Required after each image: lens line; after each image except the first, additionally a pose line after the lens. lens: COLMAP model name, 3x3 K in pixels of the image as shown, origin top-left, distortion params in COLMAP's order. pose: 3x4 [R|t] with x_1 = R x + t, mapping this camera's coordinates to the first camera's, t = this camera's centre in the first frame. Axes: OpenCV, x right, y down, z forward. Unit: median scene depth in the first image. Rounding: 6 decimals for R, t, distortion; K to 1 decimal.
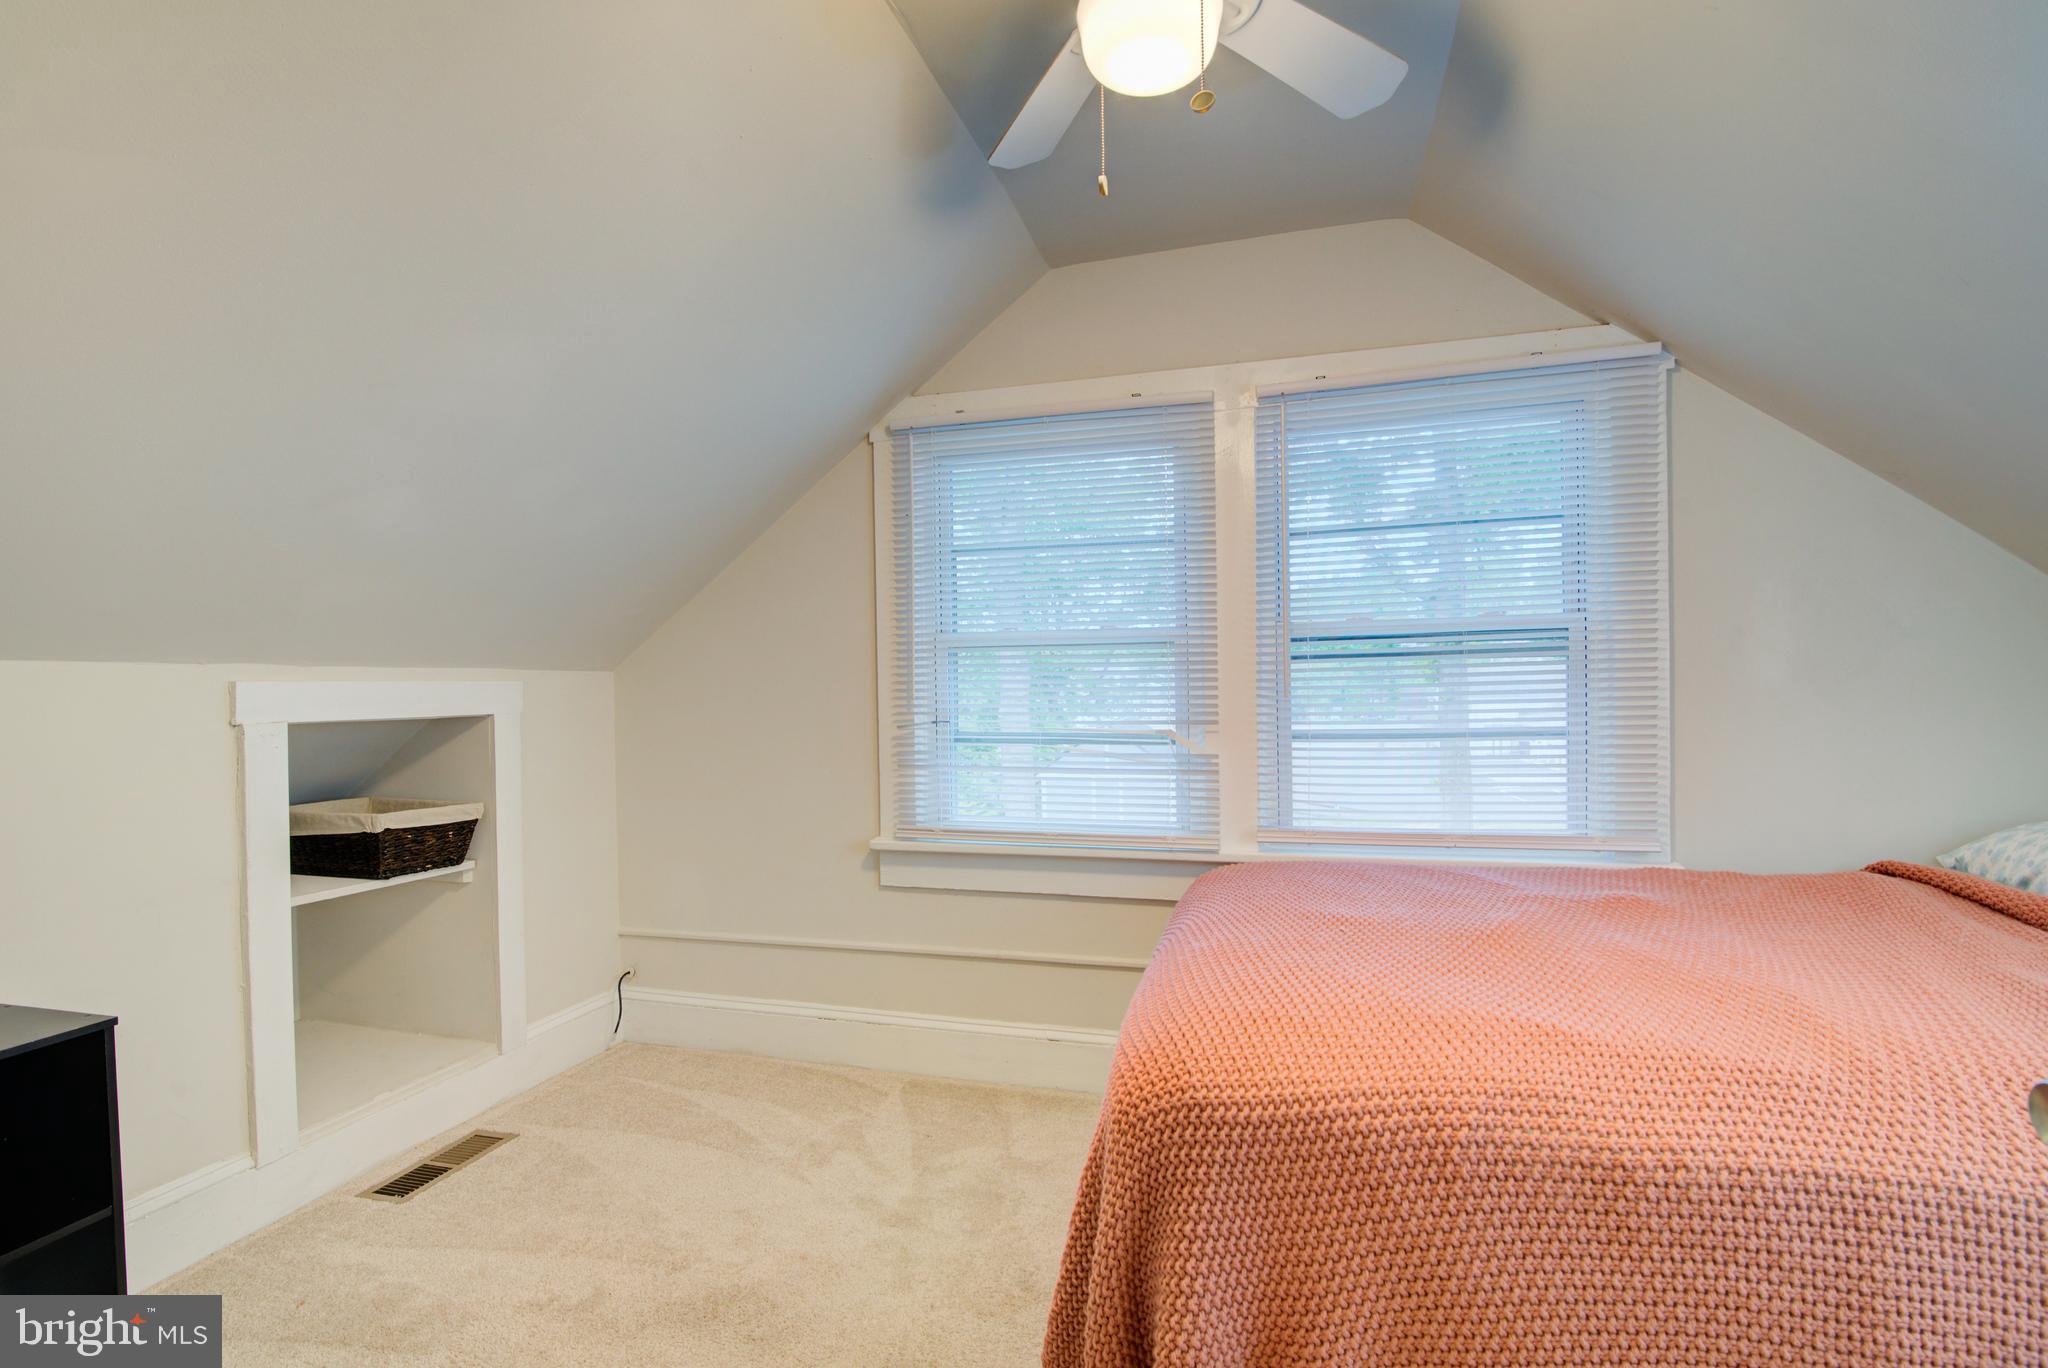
lens RADIAL K [[948.0, 0, 1026.9], [0, 948.0, 693.7], [0, 0, 1]] dist [-0.023836, 0.002482]
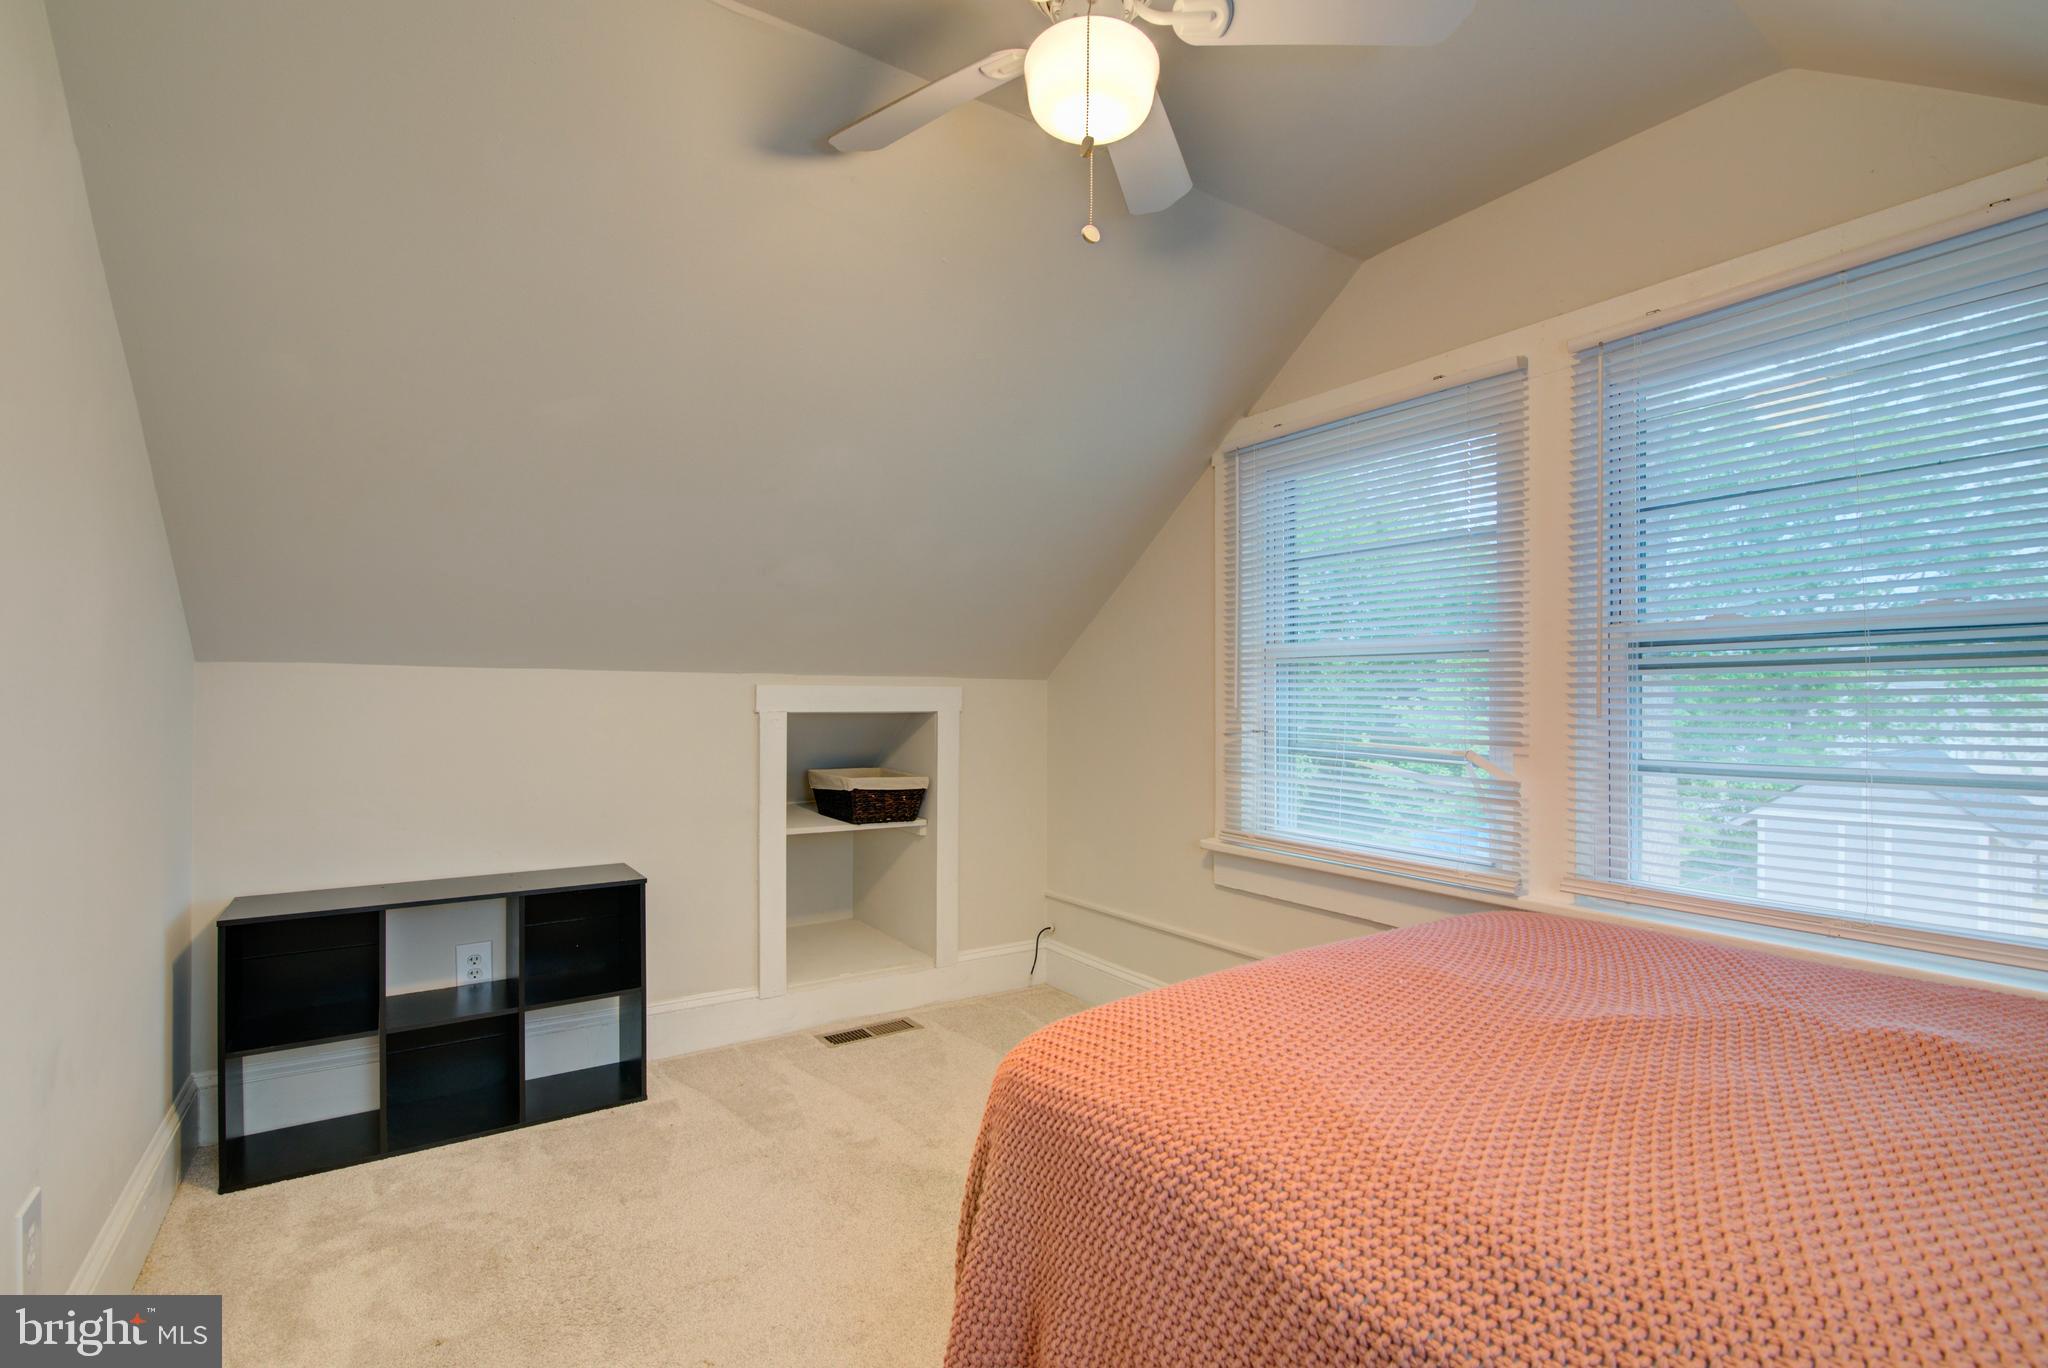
lens RADIAL K [[925.8, 0, 1028.9], [0, 925.8, 694.3], [0, 0, 1]] dist [-0.019614, 0.000823]
pose [[0.762482, 0.016432, -0.646800, 0.386108], [-0.022158, 0.999754, -0.000722, -0.004473], [0.646630, 0.014882, 0.762659, 0.083682]]
